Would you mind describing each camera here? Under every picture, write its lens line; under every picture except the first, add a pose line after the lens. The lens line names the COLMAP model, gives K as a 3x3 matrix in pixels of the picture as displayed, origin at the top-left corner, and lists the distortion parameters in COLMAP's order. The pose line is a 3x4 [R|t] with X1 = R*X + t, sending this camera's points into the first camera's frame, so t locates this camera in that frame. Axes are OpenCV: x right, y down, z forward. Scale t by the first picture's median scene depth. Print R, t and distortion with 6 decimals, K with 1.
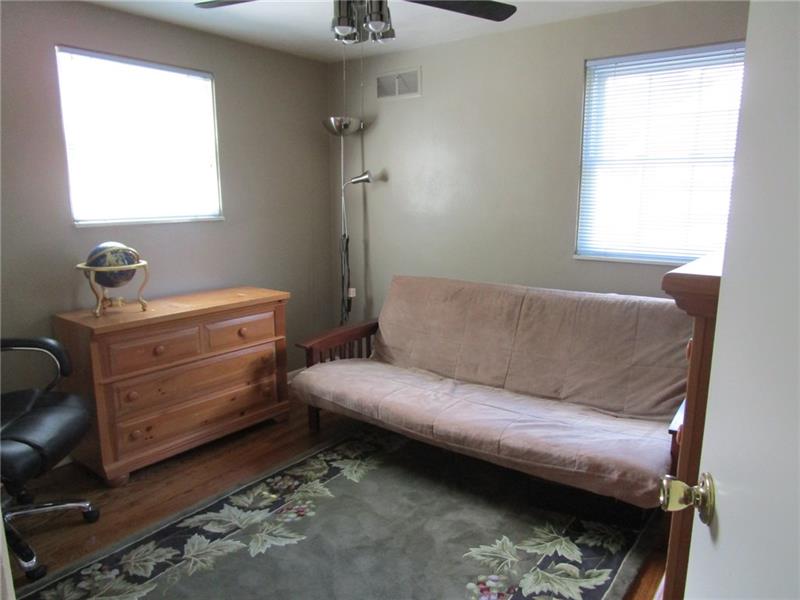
lens RADIAL K [[572.4, 0, 400.0], [0, 572.4, 300.0], [0, 0, 1]] dist [-0.025527, 0.002578]
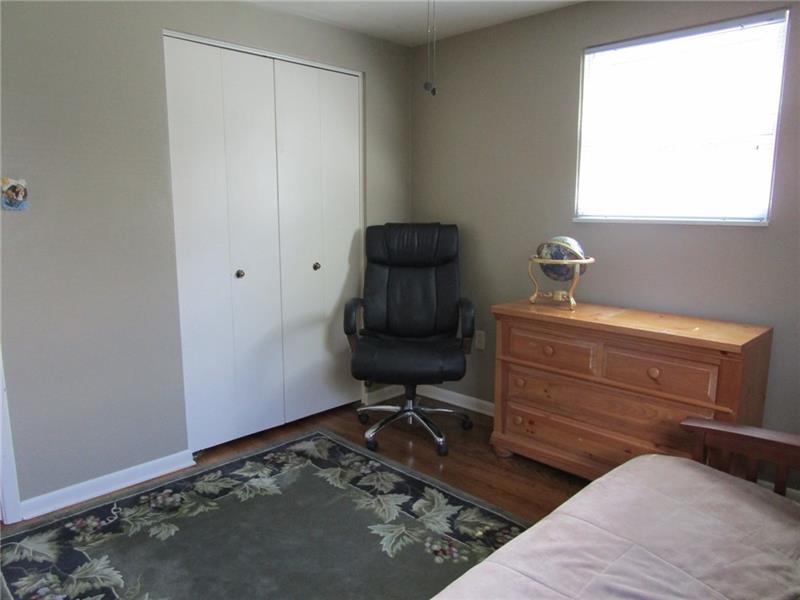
lens RADIAL K [[588.7, 0, 400.0], [0, 588.7, 300.0], [0, 0, 1]] dist [-0.024902, 0.003485]
pose [[-0.153153, 0.160703, -0.975048, 0.615579], [-0.179916, 0.965663, 0.187416, -0.145873], [0.971686, 0.204130, -0.118981, 0.928869]]
